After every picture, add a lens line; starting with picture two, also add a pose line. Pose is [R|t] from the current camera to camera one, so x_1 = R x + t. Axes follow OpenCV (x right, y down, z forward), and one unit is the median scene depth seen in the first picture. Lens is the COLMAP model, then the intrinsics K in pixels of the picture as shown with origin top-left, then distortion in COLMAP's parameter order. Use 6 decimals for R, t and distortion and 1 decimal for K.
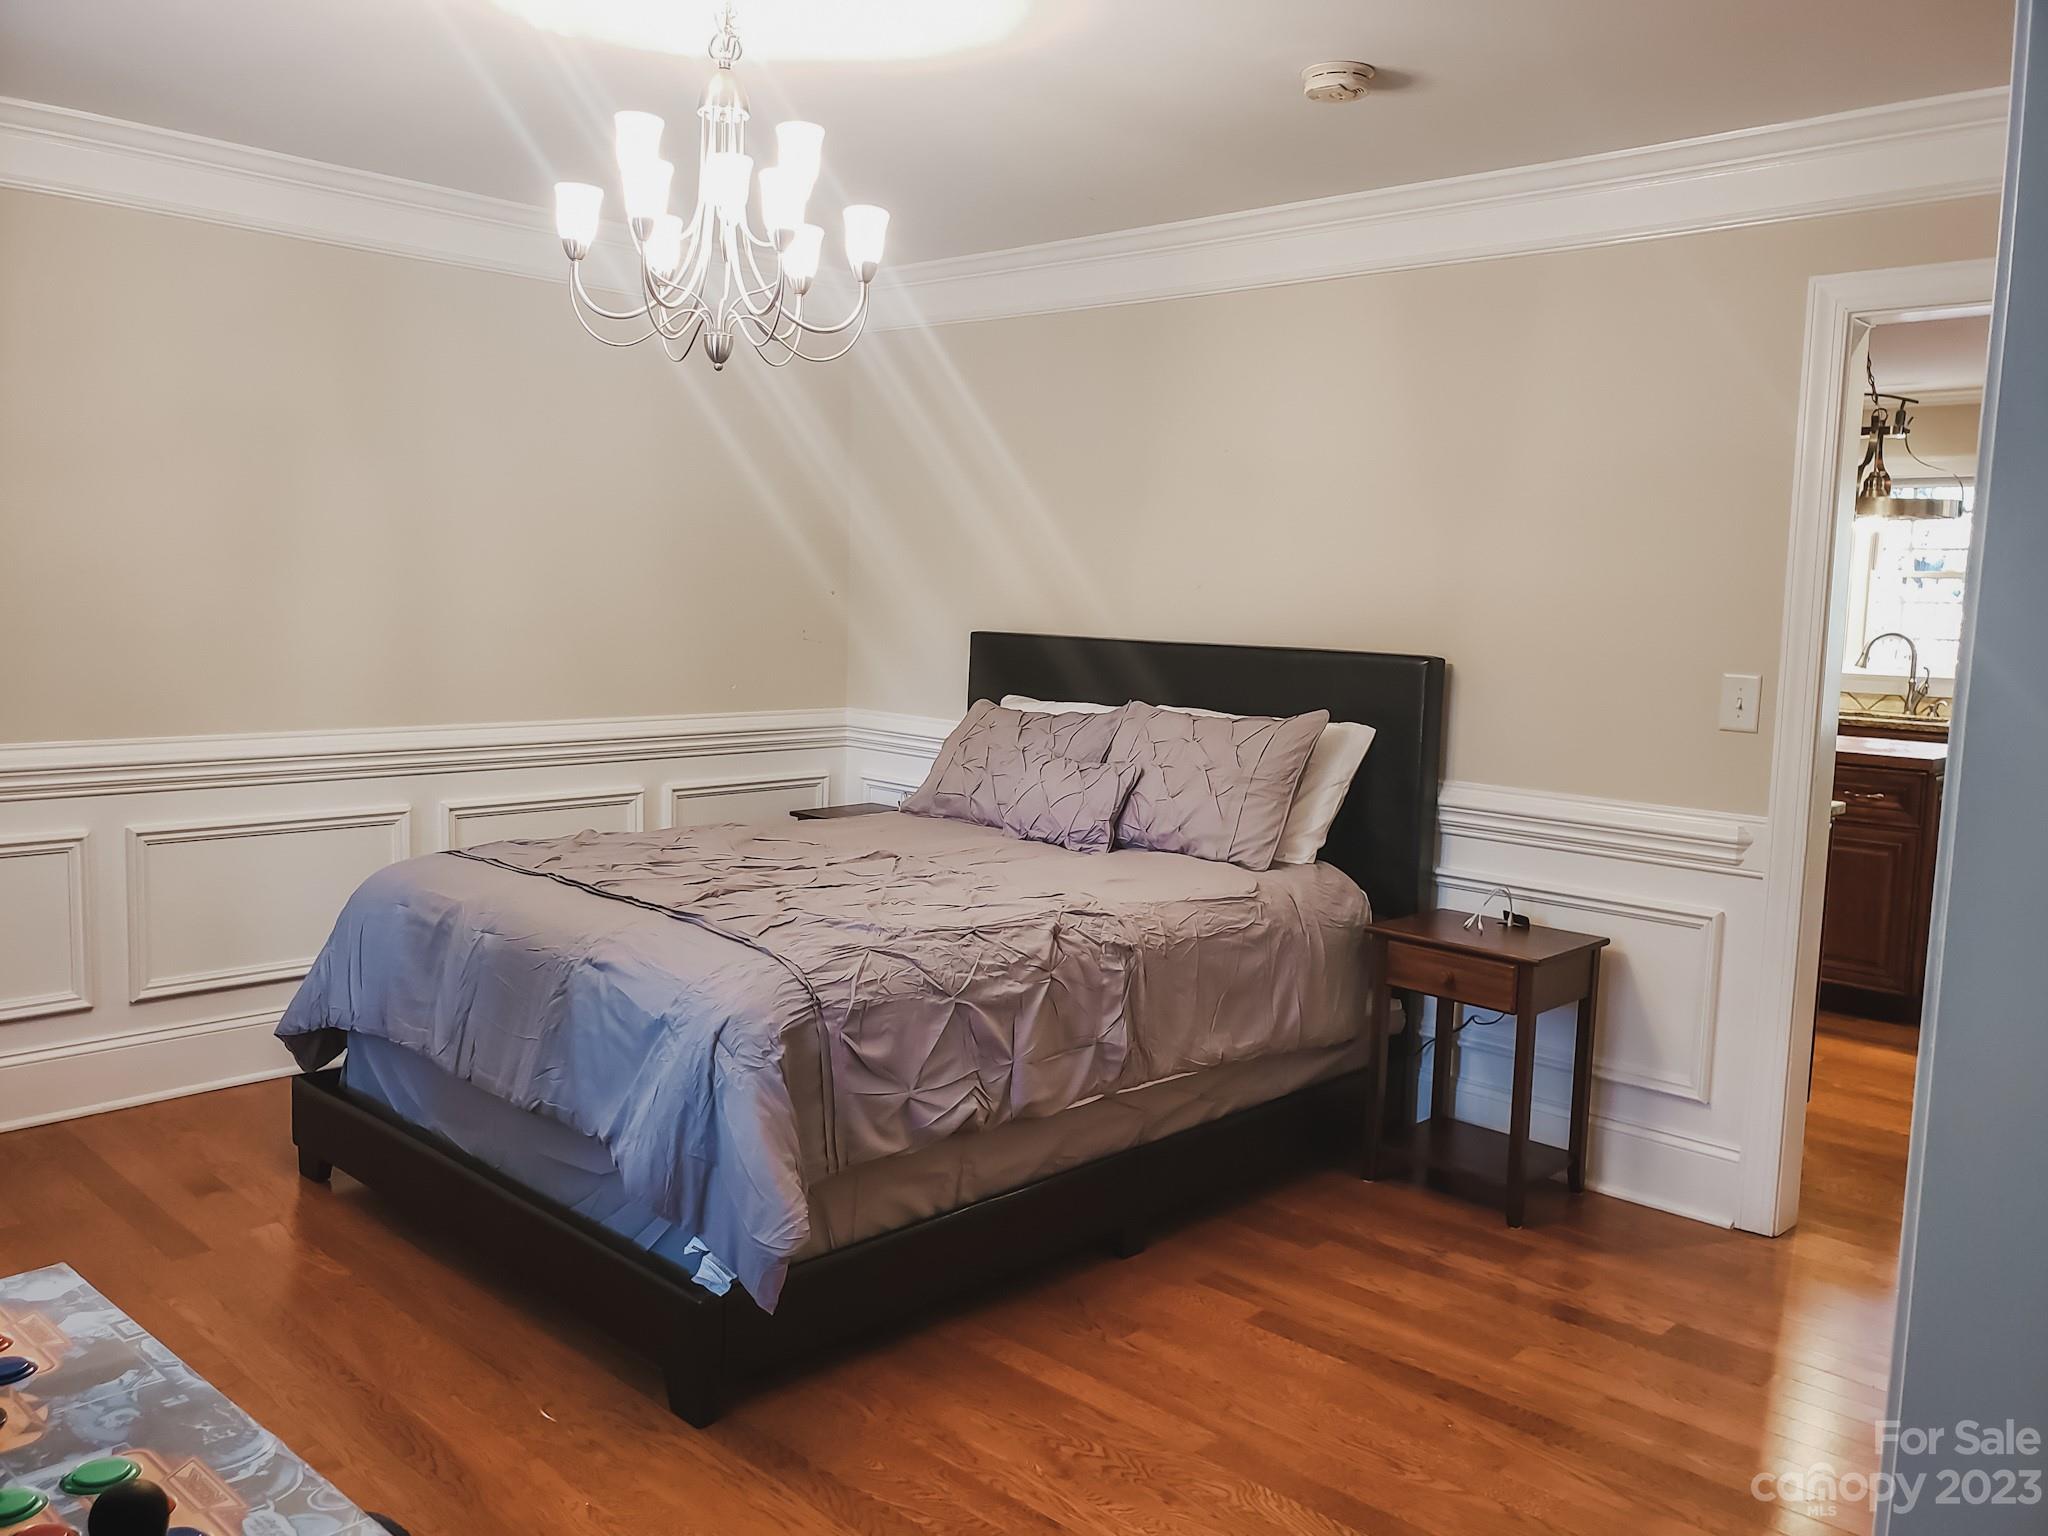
lens RADIAL K [[1640.3, 0, 1024.0], [0, 1640.3, 768.0], [0, 0, 1]] dist [0.058202, 0.005617]
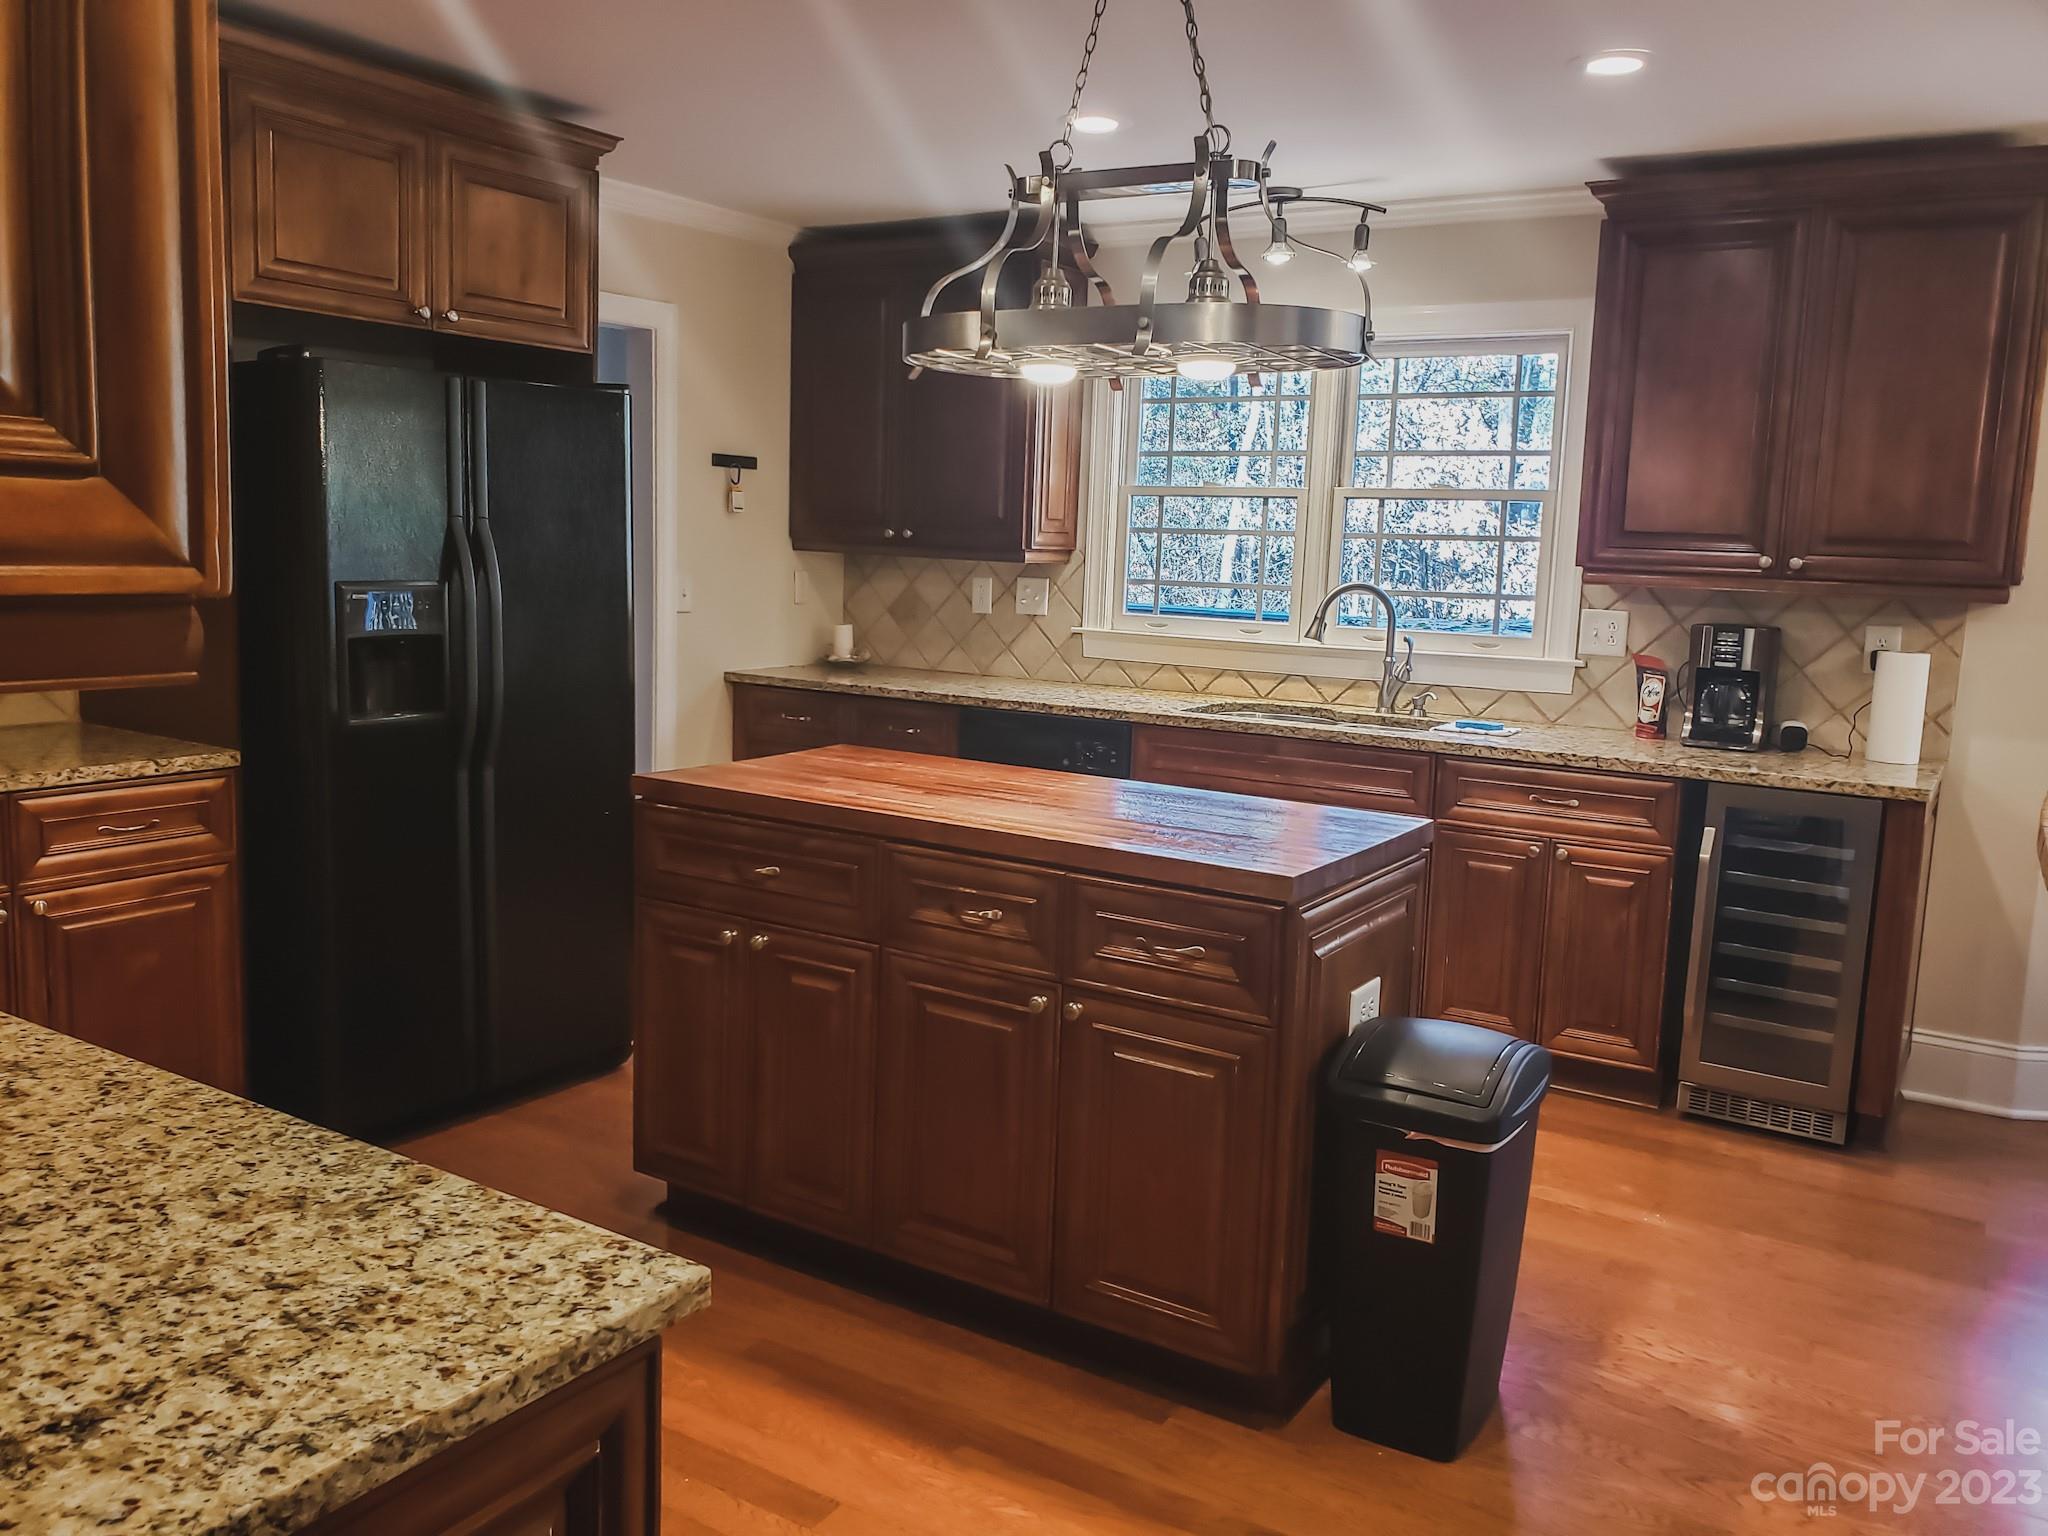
lens RADIAL K [[1640.3, 0, 1024.0], [0, 1640.3, 768.0], [0, 0, 1]] dist [0.058202, 0.005617]
pose [[0.981574, -0.023948, 0.189578, 0.274617], [0.016406, 0.999014, 0.041249, -0.039161], [-0.190379, -0.037379, 0.980999, 0.405479]]
